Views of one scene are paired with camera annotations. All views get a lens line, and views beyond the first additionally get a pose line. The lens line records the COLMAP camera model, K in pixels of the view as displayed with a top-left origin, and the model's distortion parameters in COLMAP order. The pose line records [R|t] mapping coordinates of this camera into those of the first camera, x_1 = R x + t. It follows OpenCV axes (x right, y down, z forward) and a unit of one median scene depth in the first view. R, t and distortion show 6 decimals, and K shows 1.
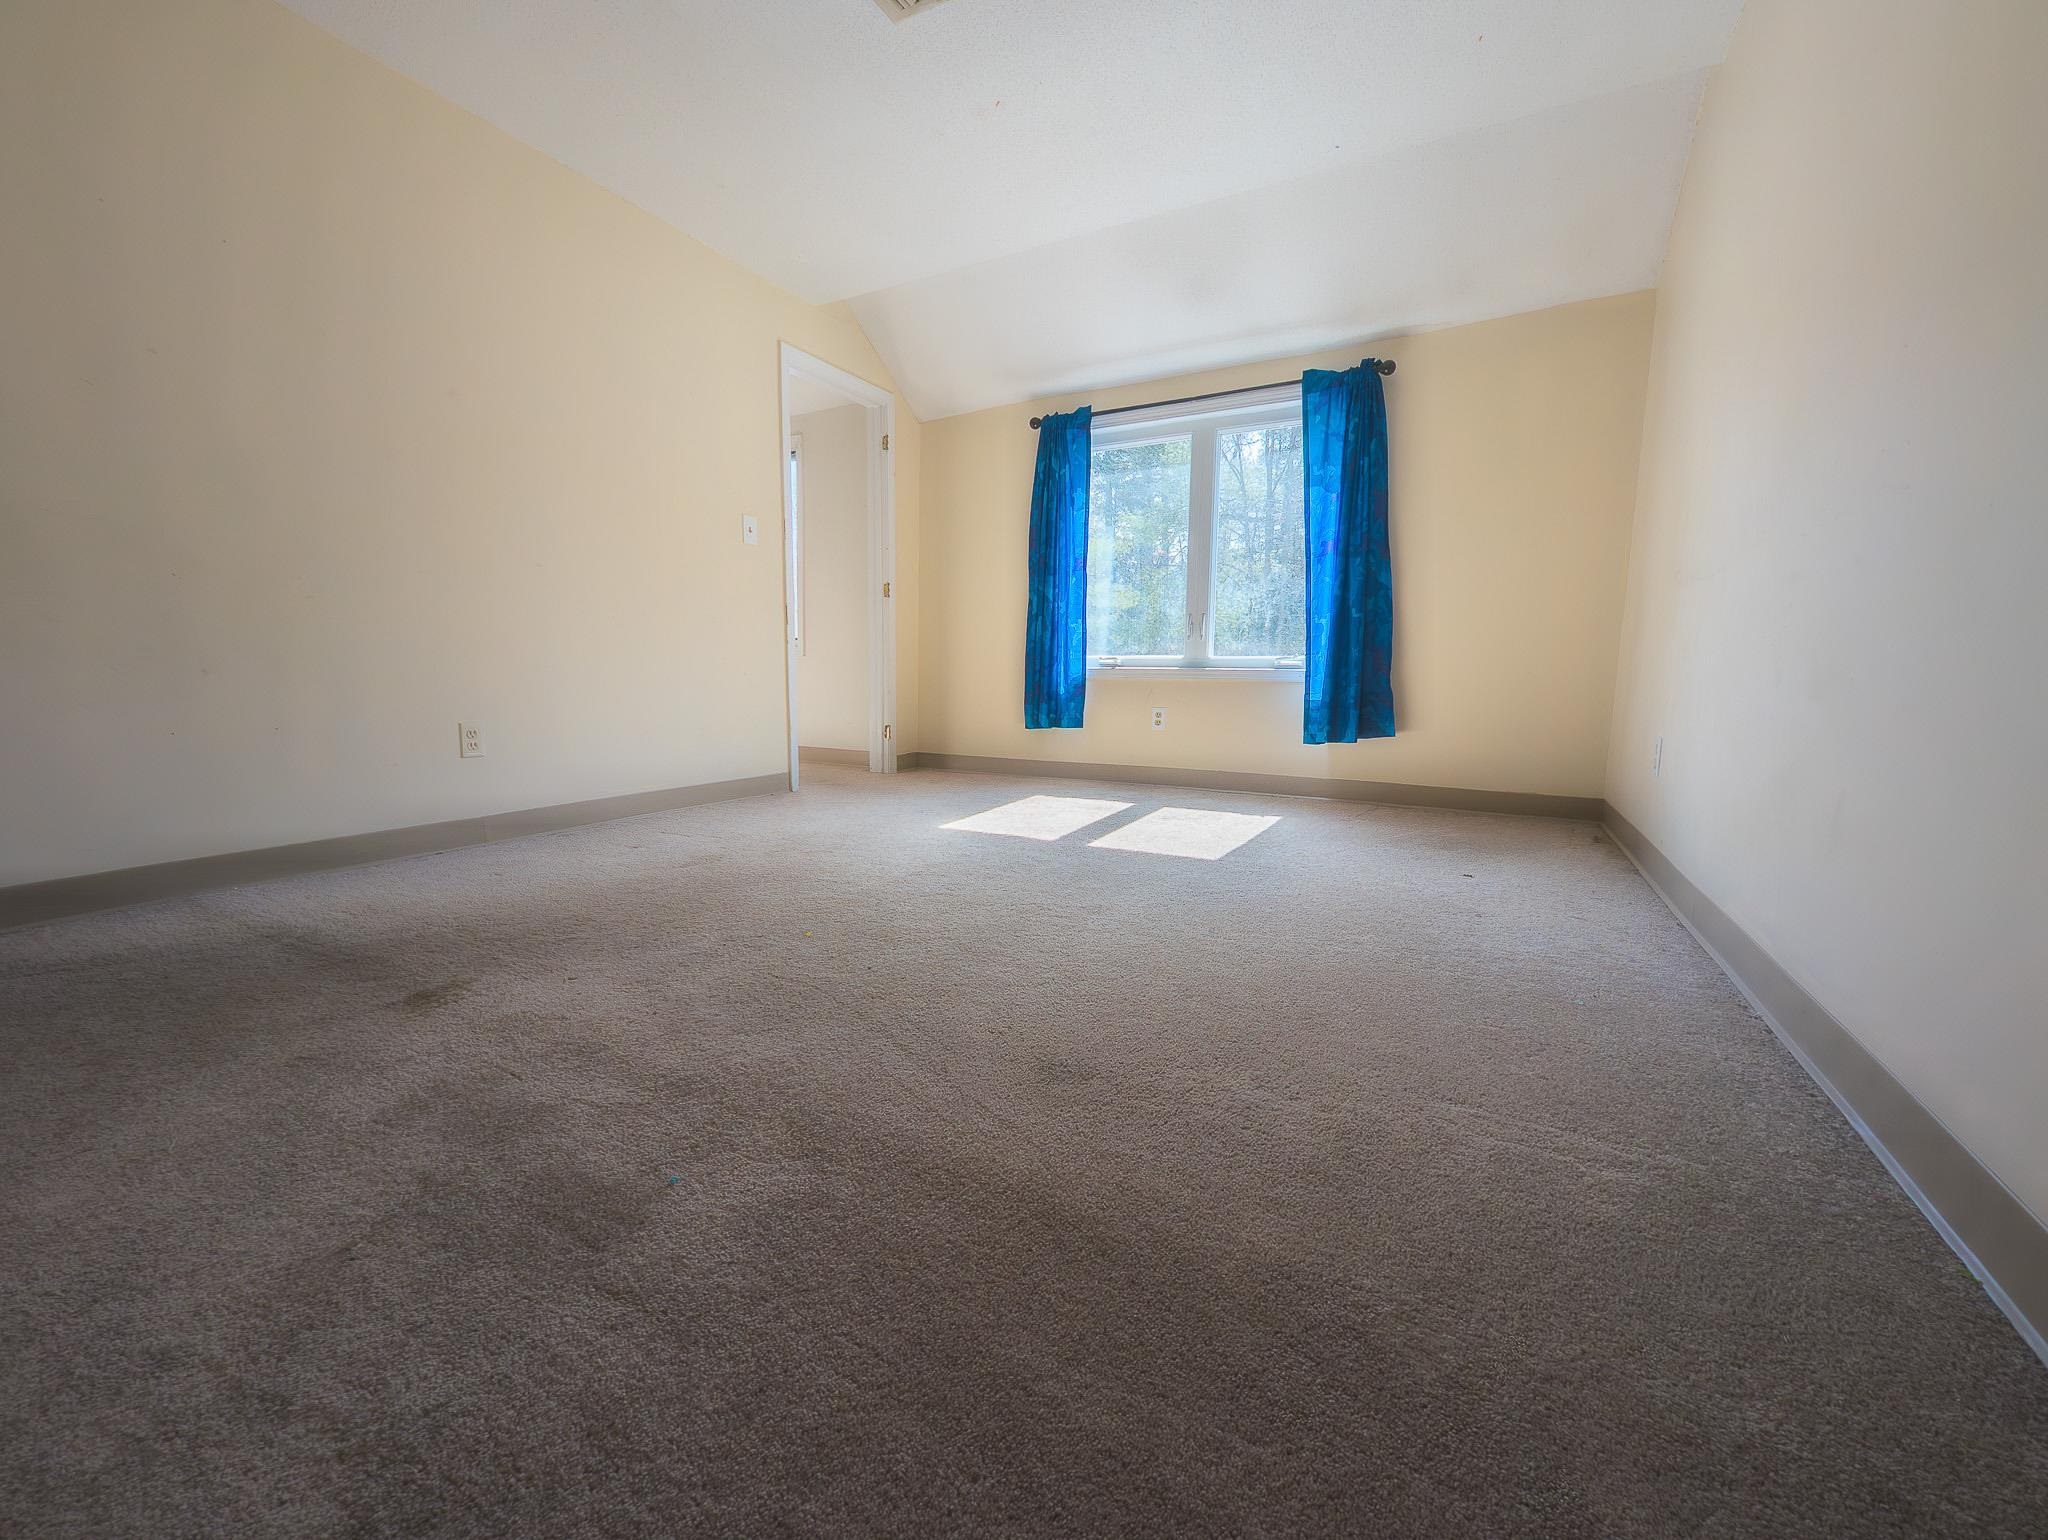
lens RADIAL K [[828.4, 0, 1023.6], [0, 828.4, 768.7], [0, 0, 1]] dist [0.003297, 0.000188]
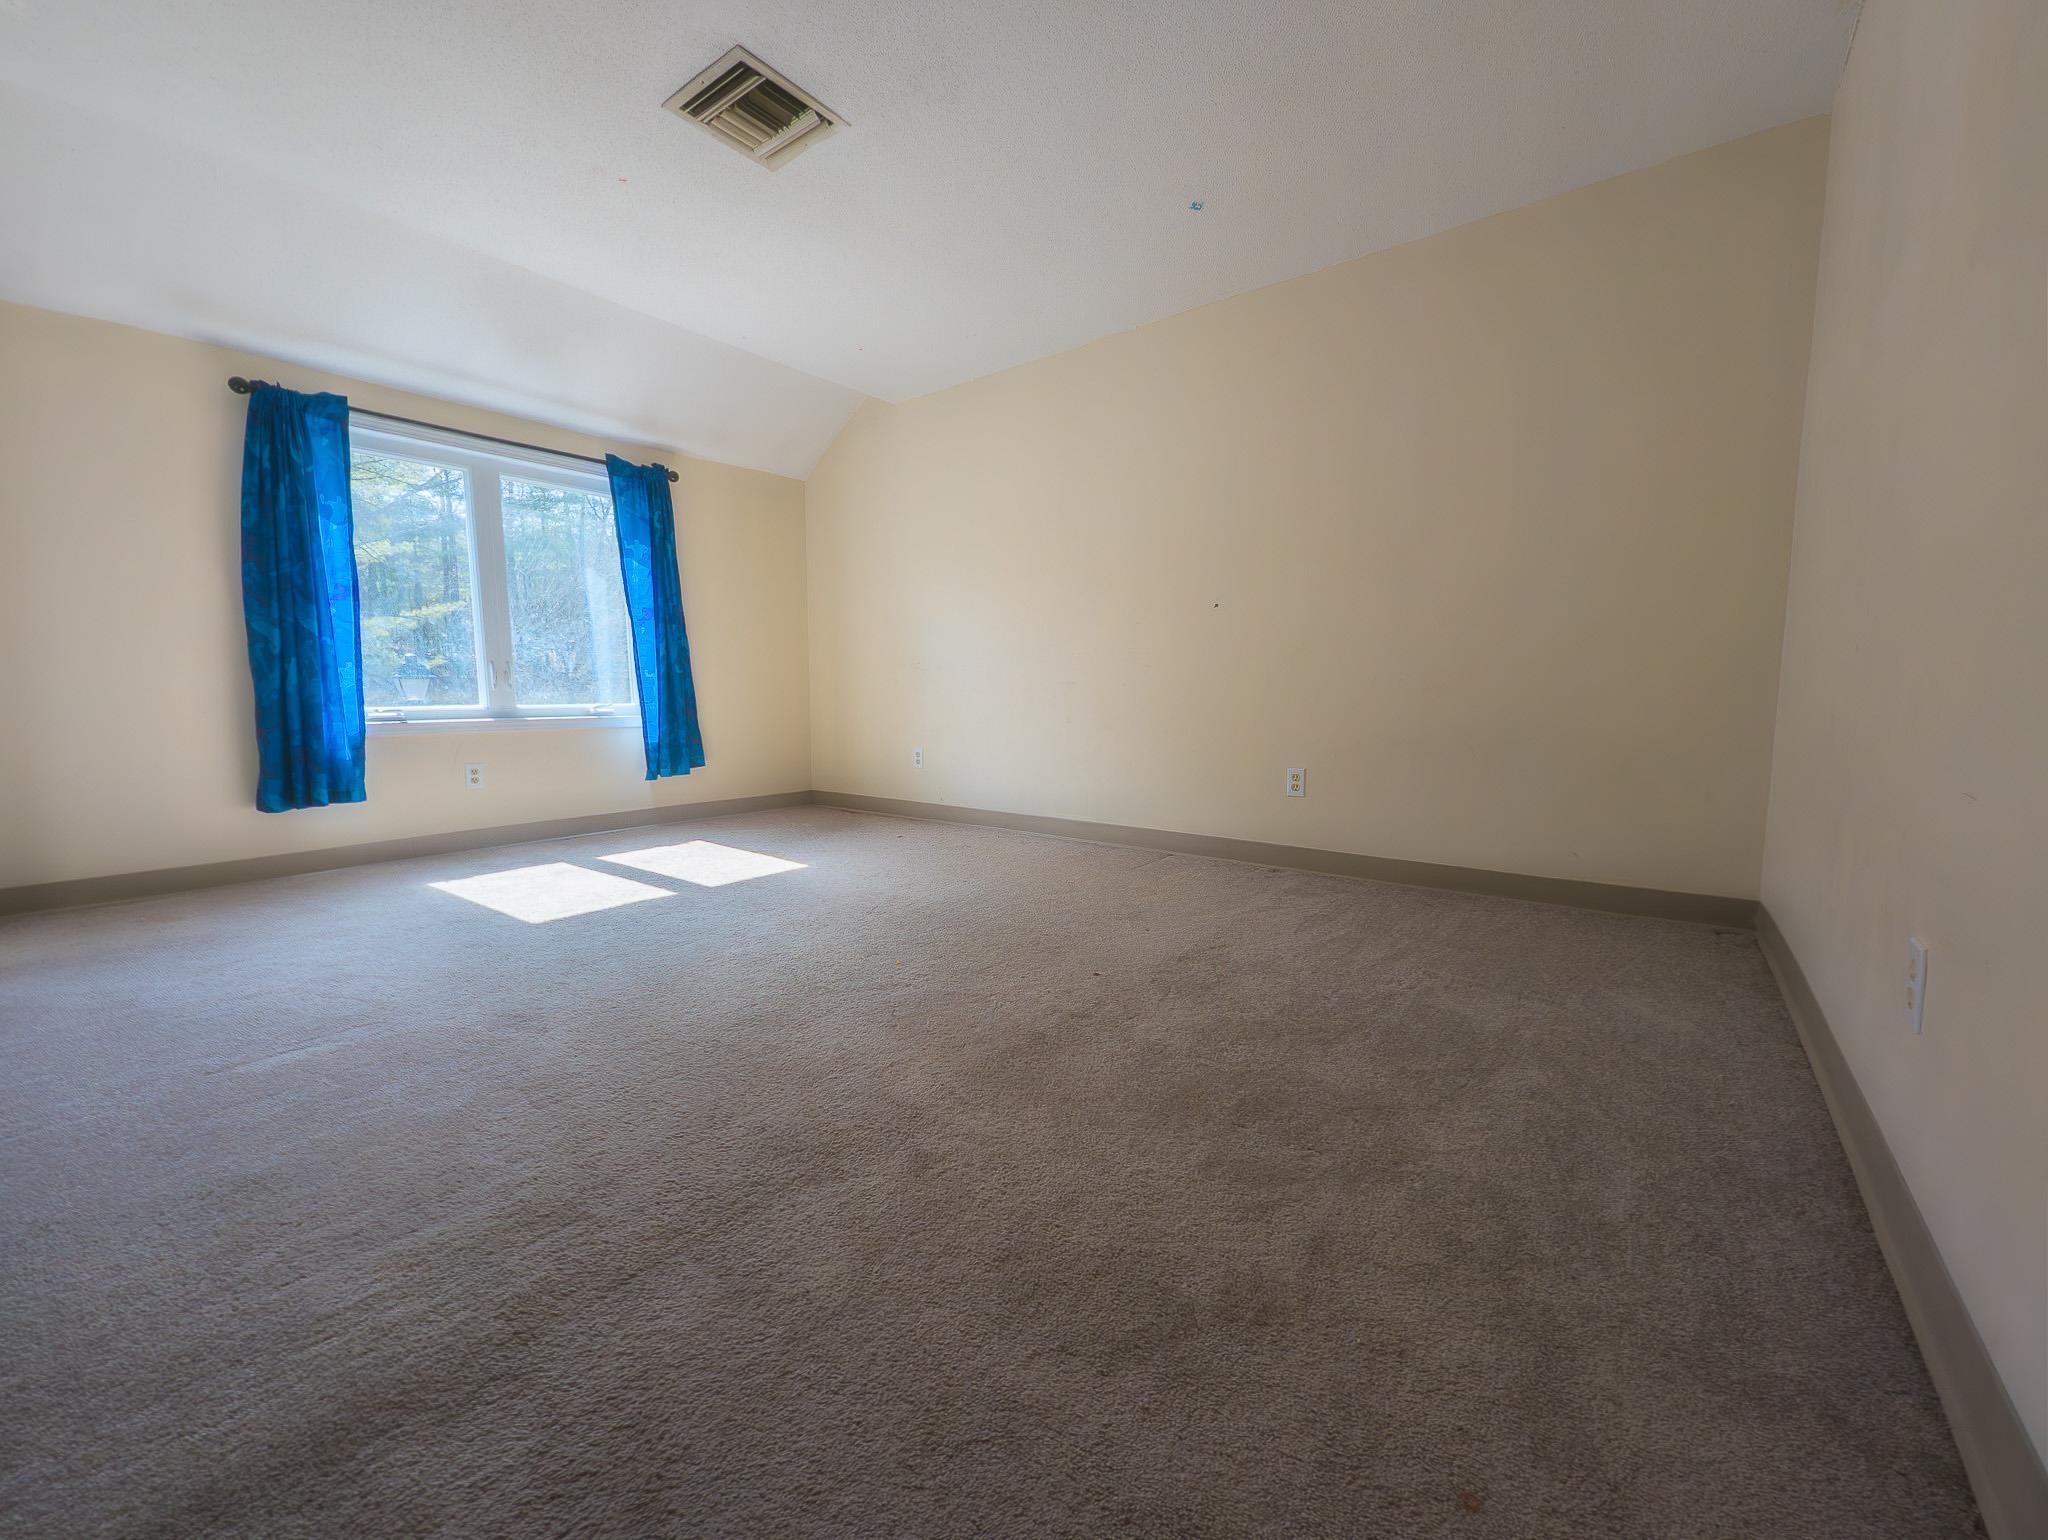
lens RADIAL K [[828.4, 0, 1024.9], [0, 828.4, 768.5], [0, 0, 1]] dist [0.003297, 0.000188]
pose [[0.154339, -0.088309, 0.984064, -0.636086], [0.145908, 0.987114, 0.065699, -0.041232], [-0.977185, 0.133443, 0.165235, 0.275254]]
